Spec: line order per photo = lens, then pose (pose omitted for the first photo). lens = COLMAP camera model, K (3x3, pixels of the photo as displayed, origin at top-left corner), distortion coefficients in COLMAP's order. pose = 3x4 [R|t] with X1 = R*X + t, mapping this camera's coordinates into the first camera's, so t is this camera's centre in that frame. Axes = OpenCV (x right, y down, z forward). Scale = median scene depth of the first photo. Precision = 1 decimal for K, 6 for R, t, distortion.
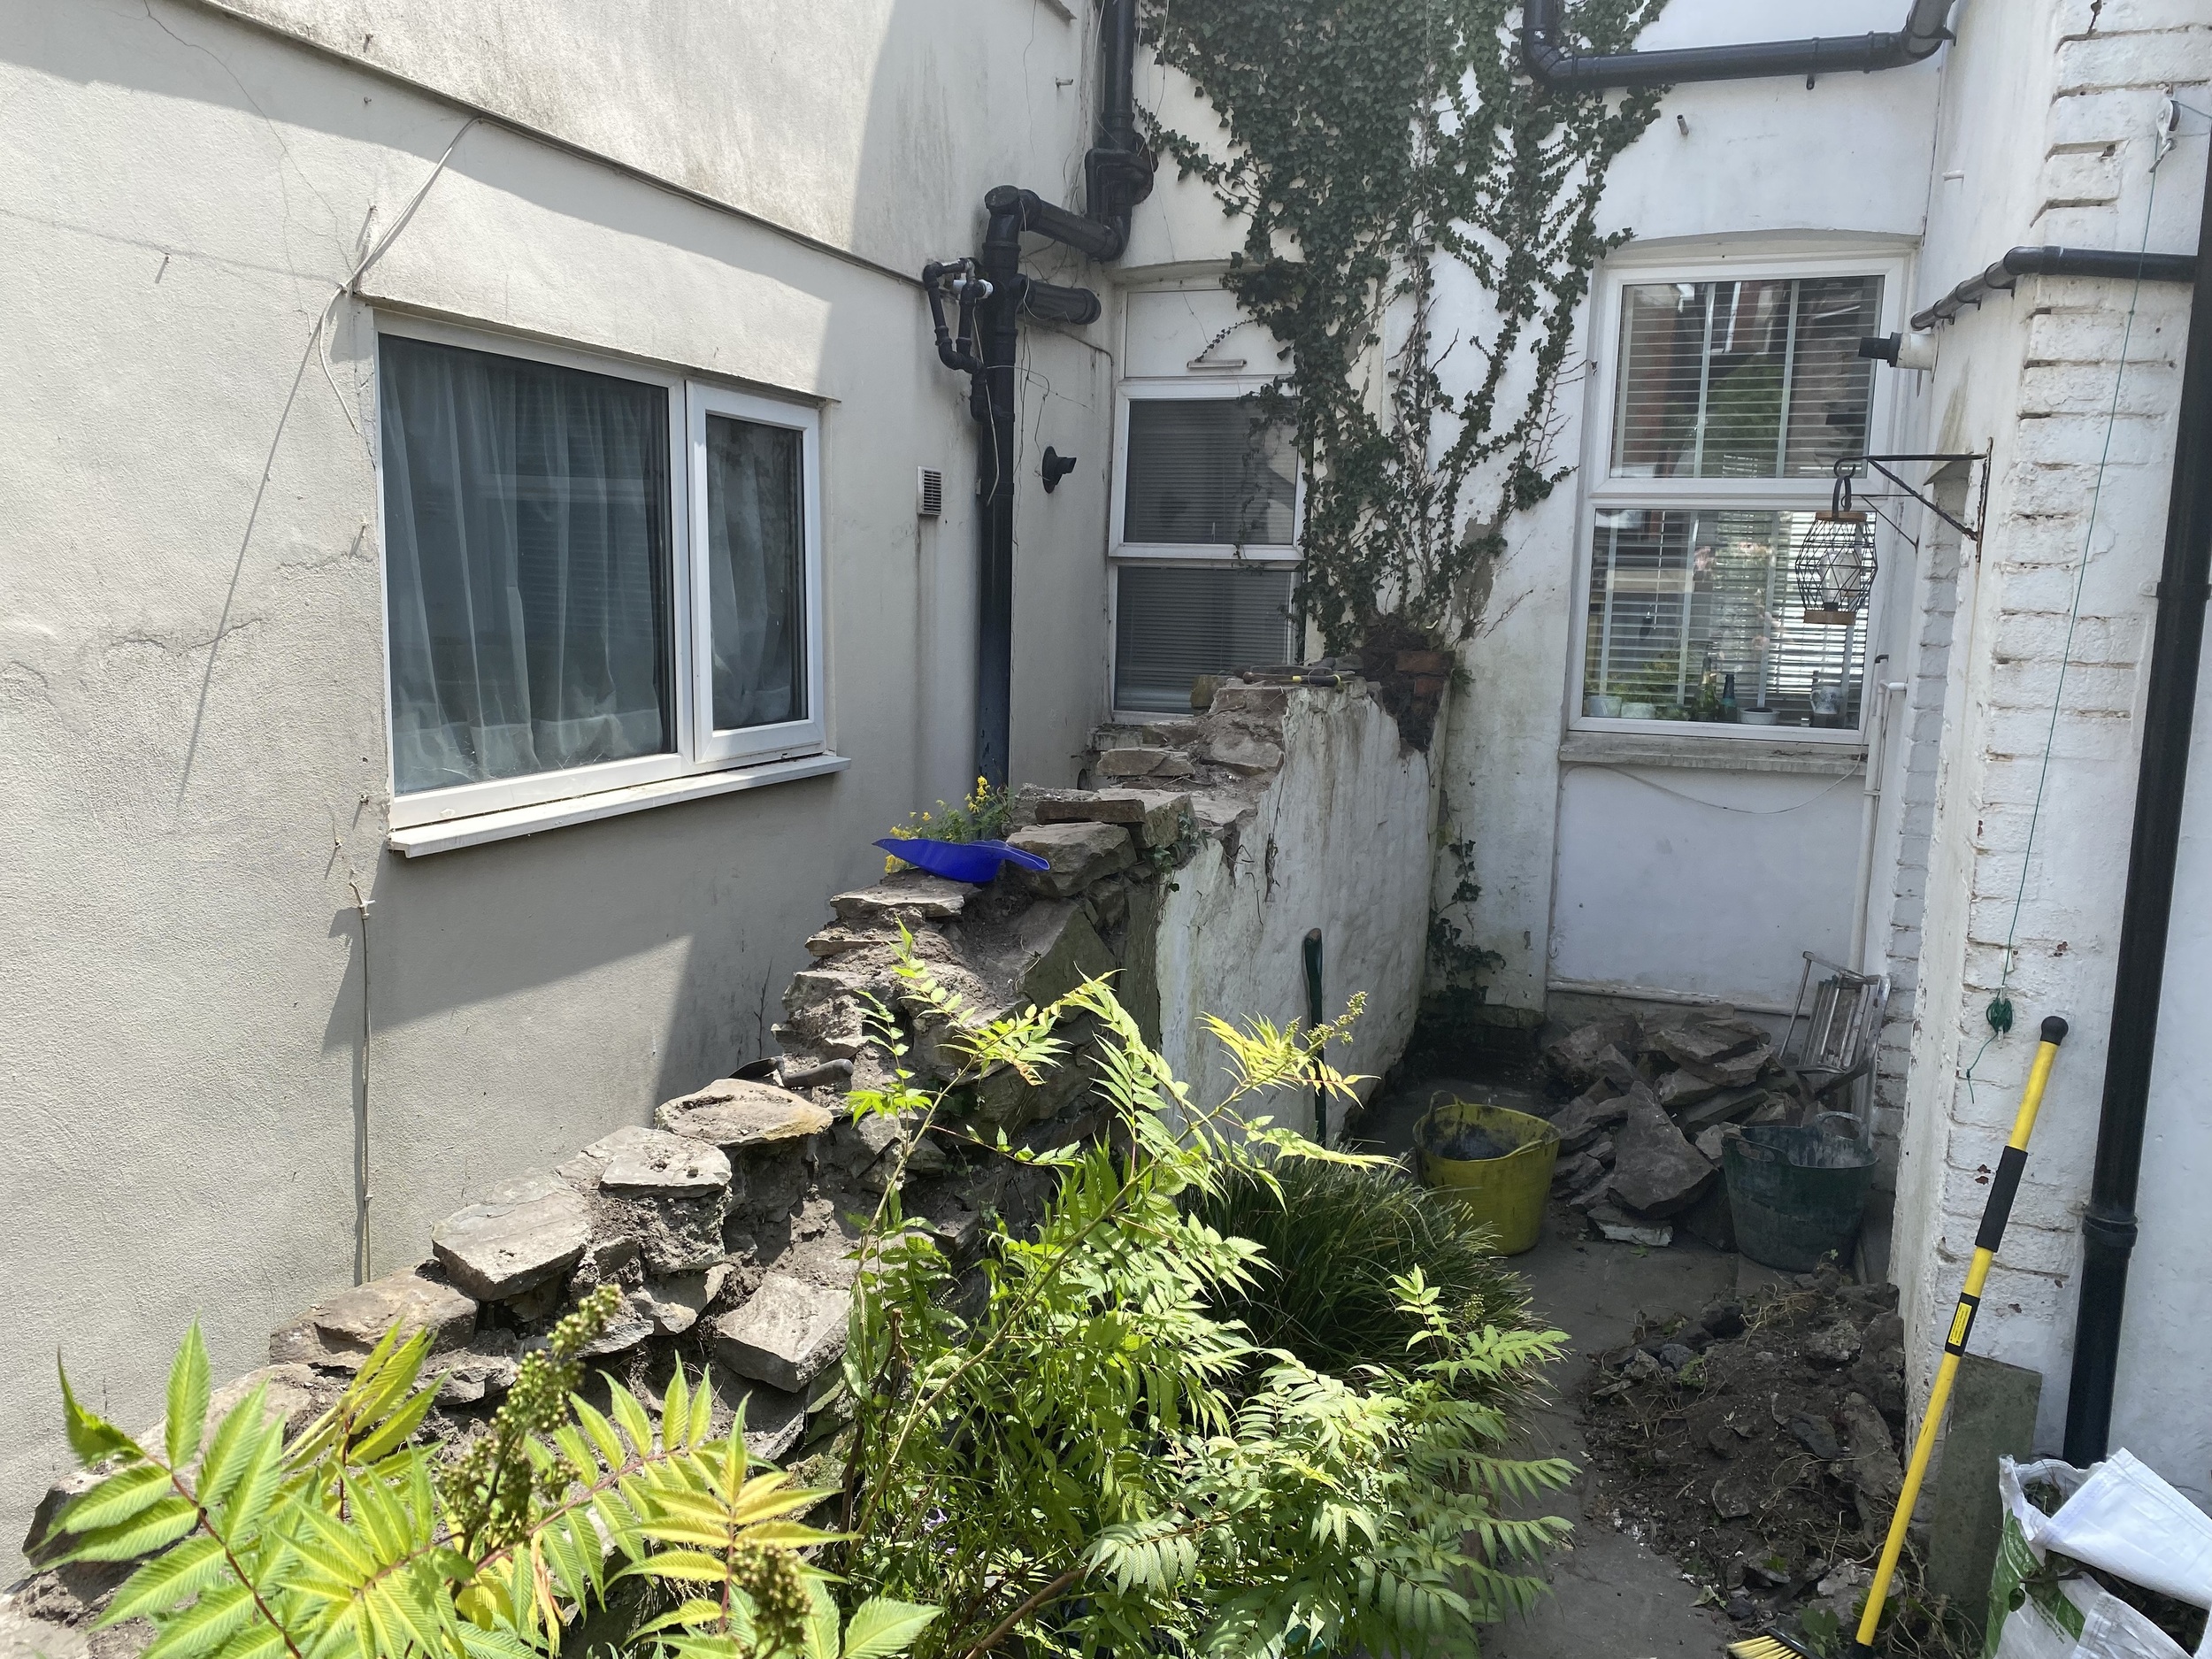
lens RADIAL K [[1677.6, 0, 1089.0], [0, 1677.6, 841.1], [0, 0, 1]] dist [0.023907, -0.018883]
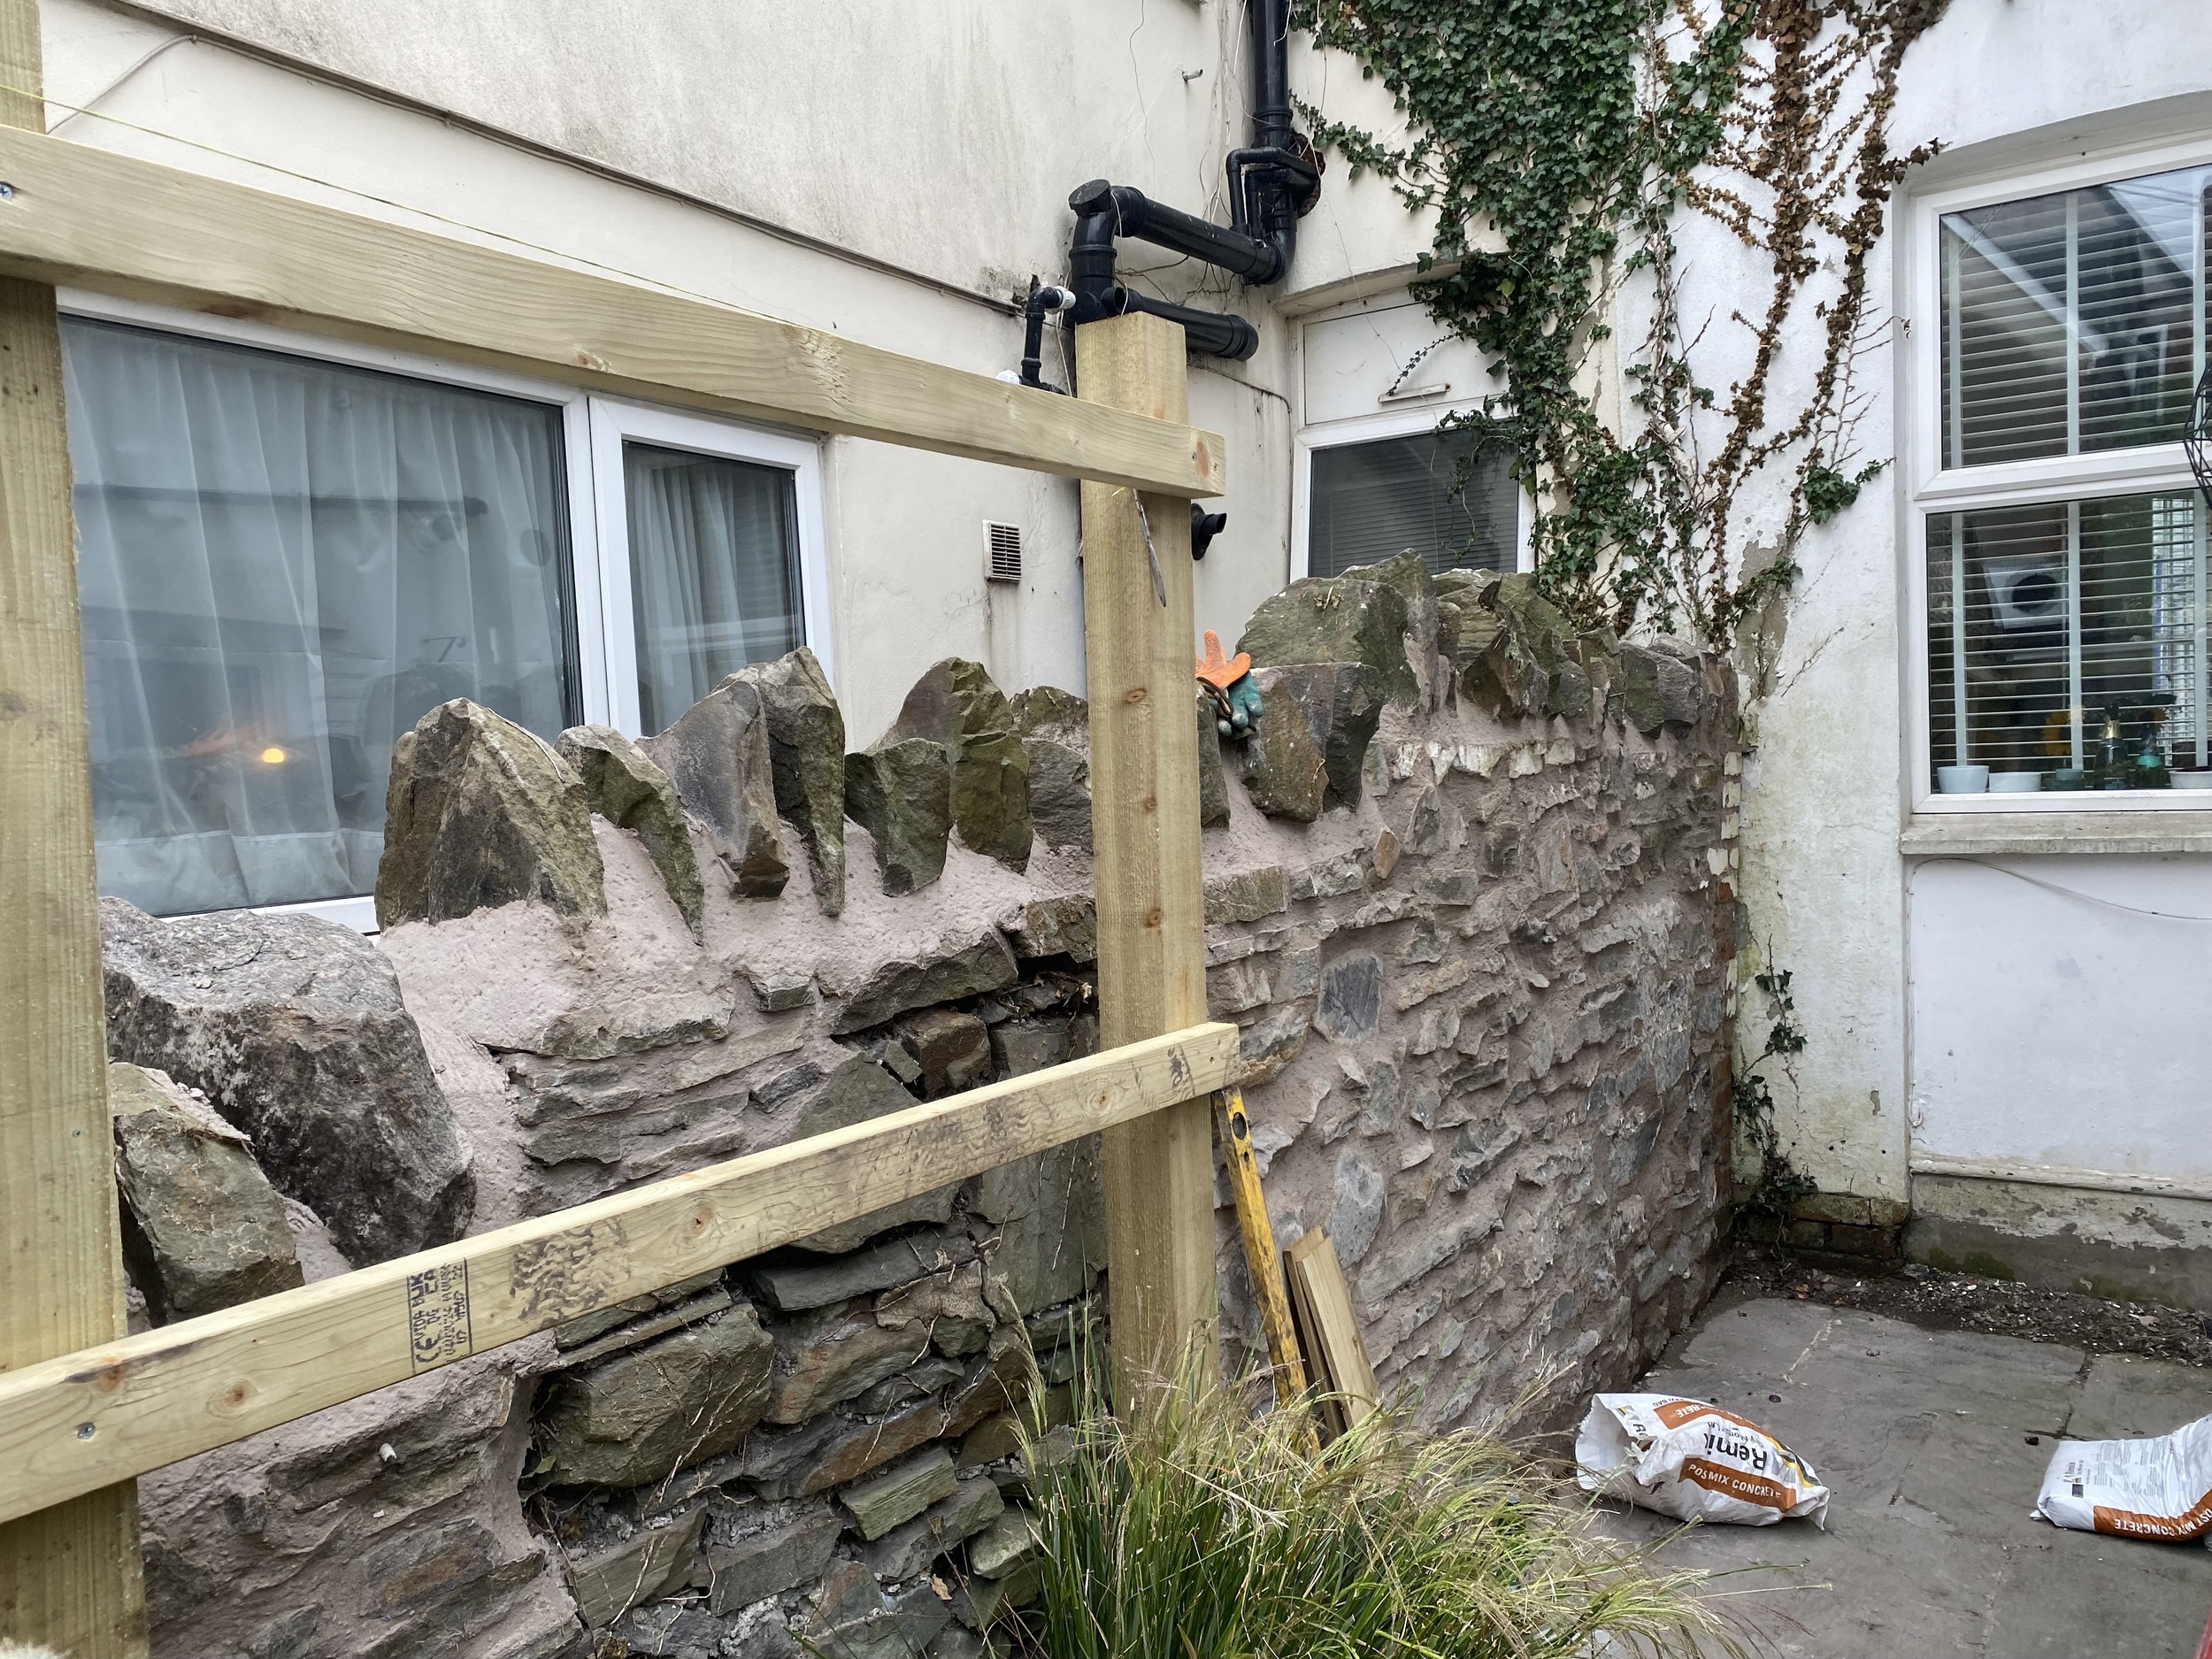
lens RADIAL K [[1677.6, 0, 1085.6], [0, 1677.6, 843.9], [0, 0, 1]] dist [0.023907, -0.018883]
pose [[0.973302, -0.050722, -0.223853, 0.098701], [0.028362, 0.994380, -0.101997, 0.012581], [0.227769, 0.092925, 0.969271, 0.206751]]
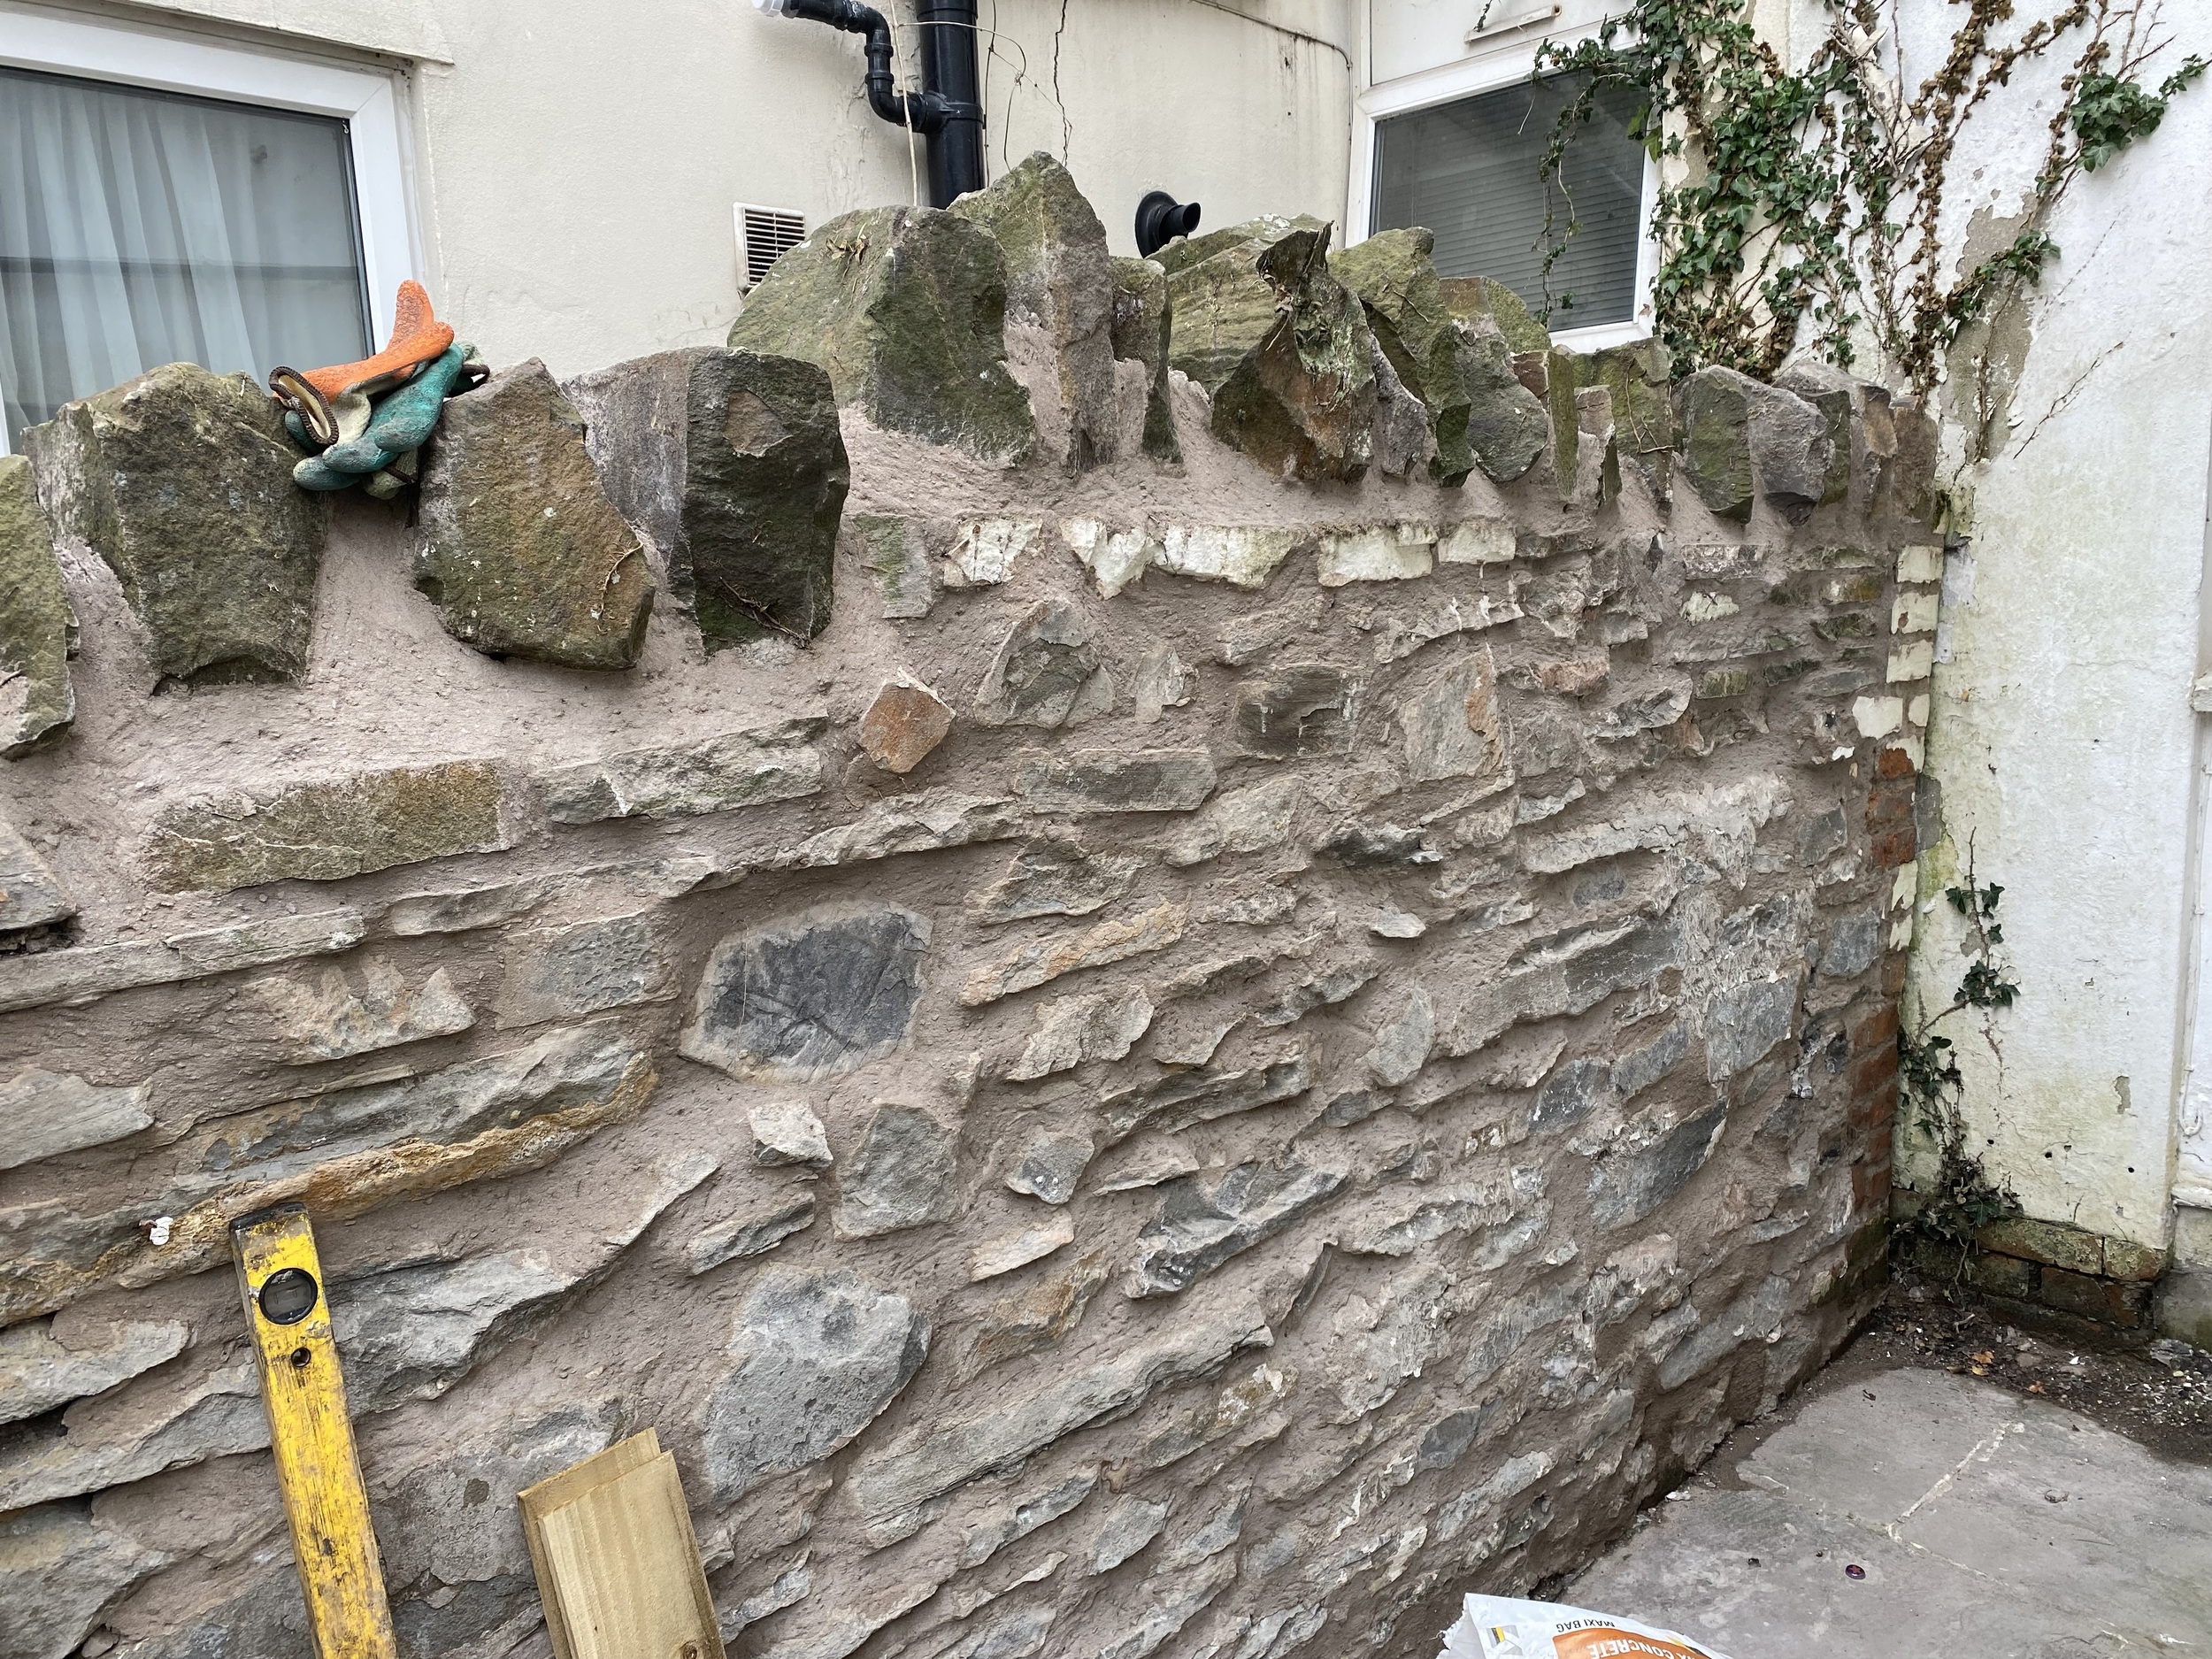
lens RADIAL K [[1677.6, 0, 1090.0], [0, 1677.6, 818.2], [0, 0, 1]] dist [0.023907, -0.018883]
pose [[0.904324, 0.006183, -0.426802, 0.205099], [-0.008339, 0.999960, -0.003182, -0.014925], [0.426765, 0.006436, 0.904340, 0.457705]]
